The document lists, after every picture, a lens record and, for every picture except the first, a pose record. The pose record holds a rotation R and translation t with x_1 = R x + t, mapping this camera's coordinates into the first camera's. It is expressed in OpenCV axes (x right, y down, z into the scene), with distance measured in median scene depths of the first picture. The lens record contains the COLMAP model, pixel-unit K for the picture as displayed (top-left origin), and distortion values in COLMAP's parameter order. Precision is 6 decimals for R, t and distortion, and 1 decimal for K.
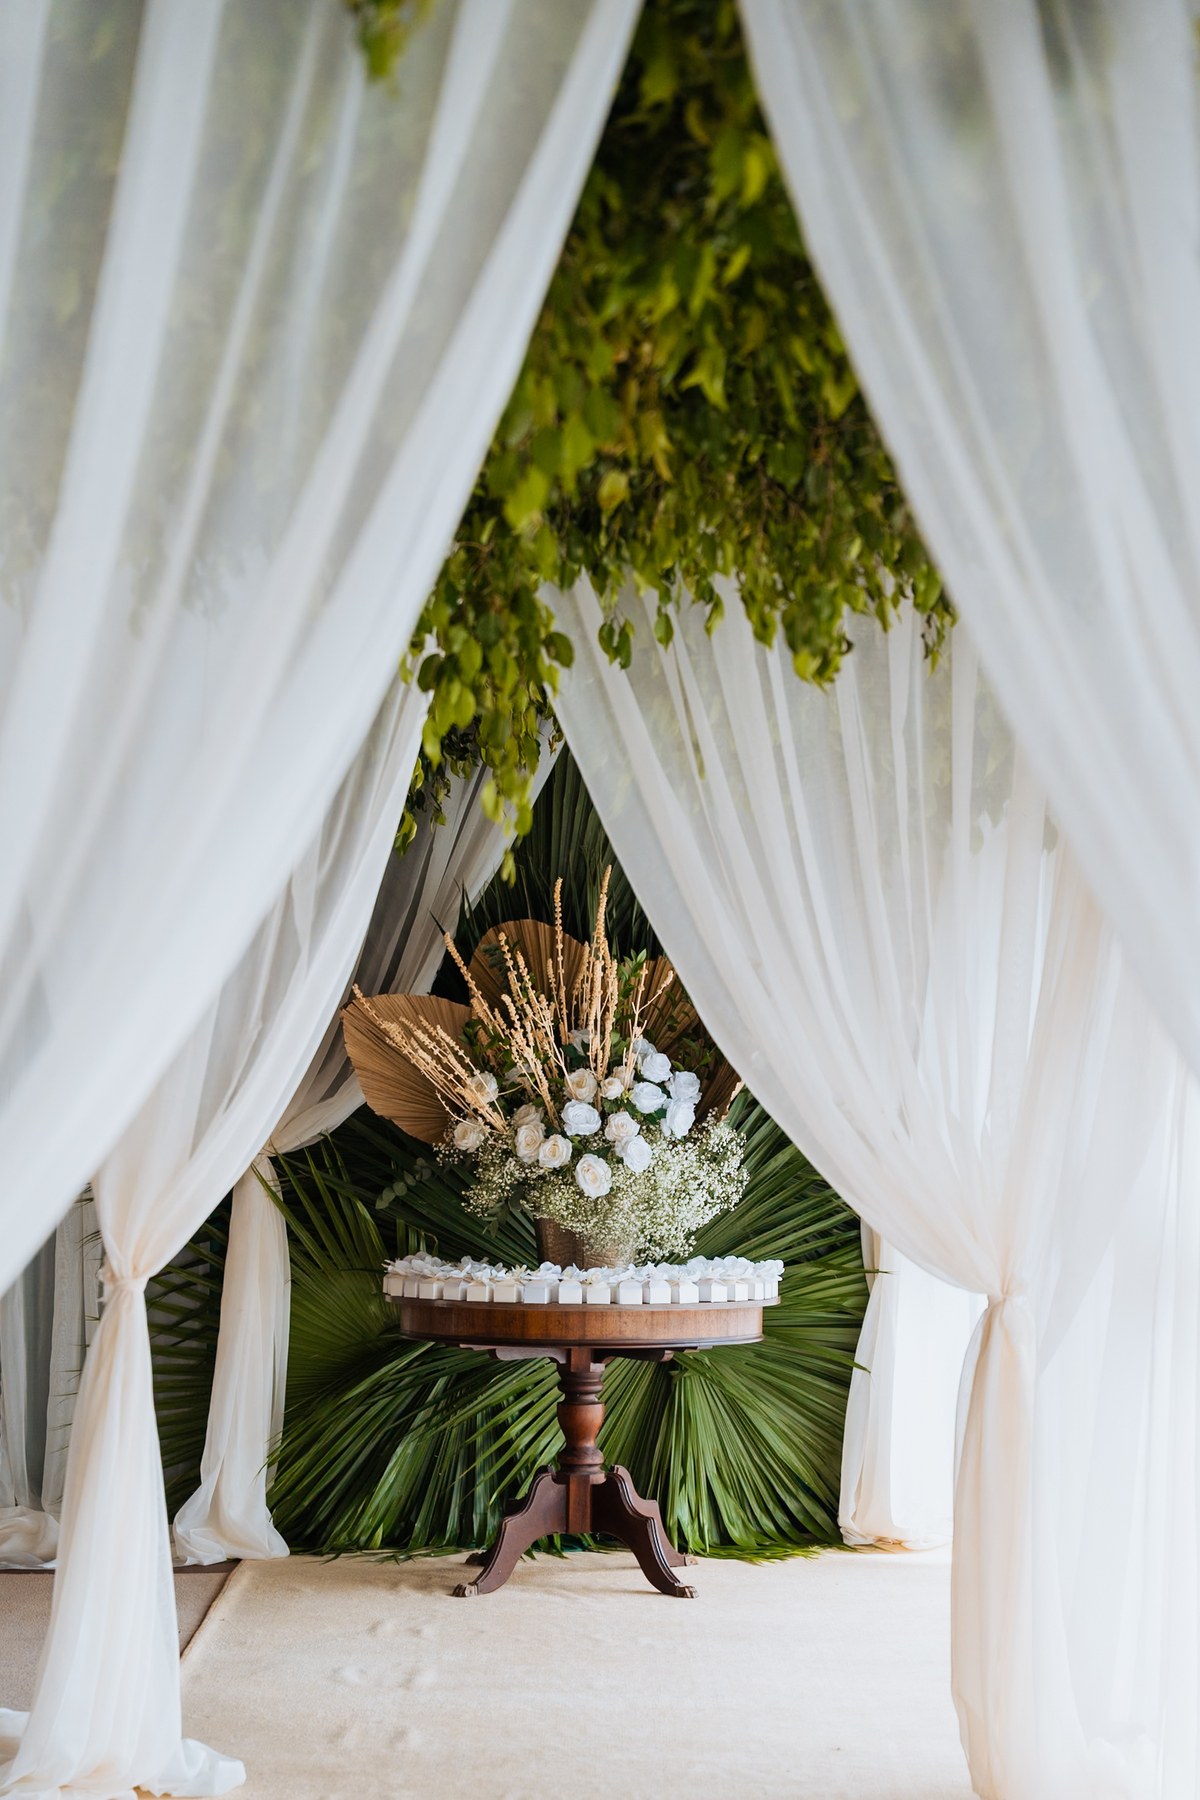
lens RADIAL K [[3708.2, 0, 599.1], [0, 3708.2, 900.7], [0, 0, 1]] dist [0.116031, 0.000000]
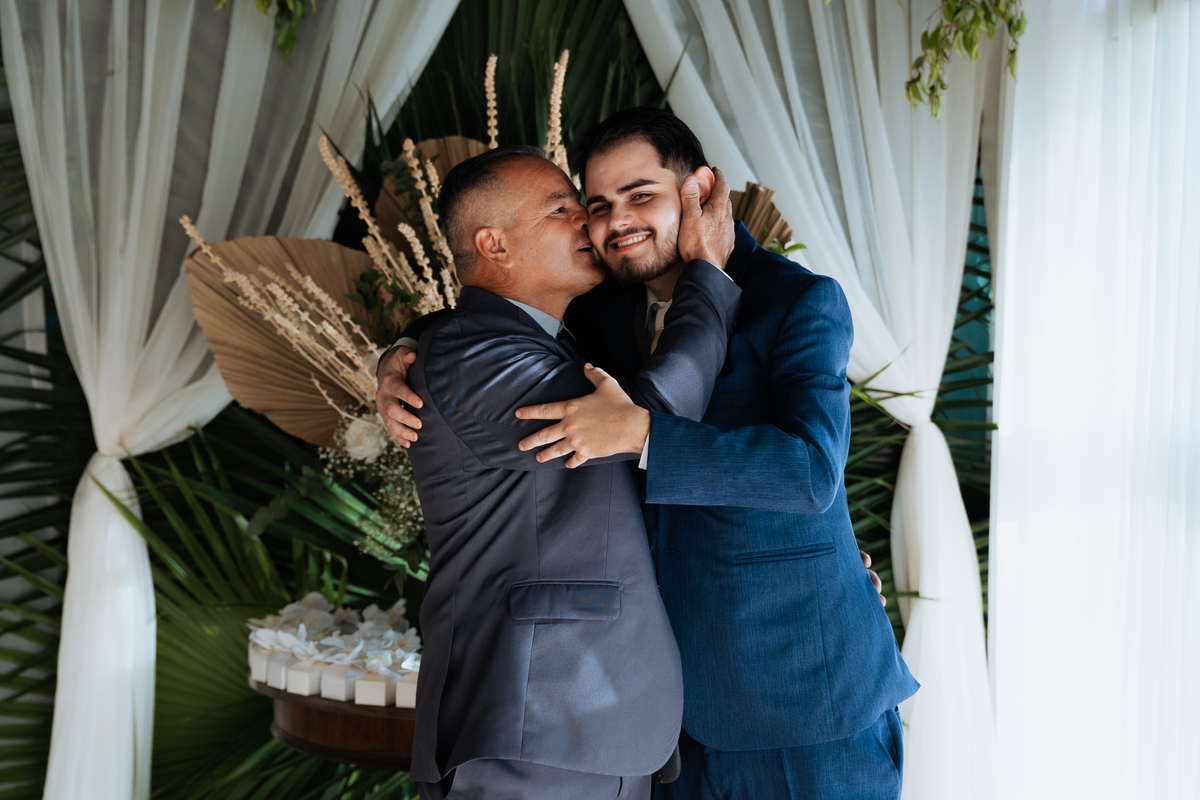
lens RADIAL K [[1941.9, 0, 599.8], [0, 1941.9, 399.0], [0, 0, 1]] dist [0.020344, 0.000000]
pose [[0.999619, -0.011611, 0.025044, -0.000900], [0.009601, 0.996835, 0.078913, 0.028038], [-0.025881, -0.078643, 0.996567, 0.643126]]
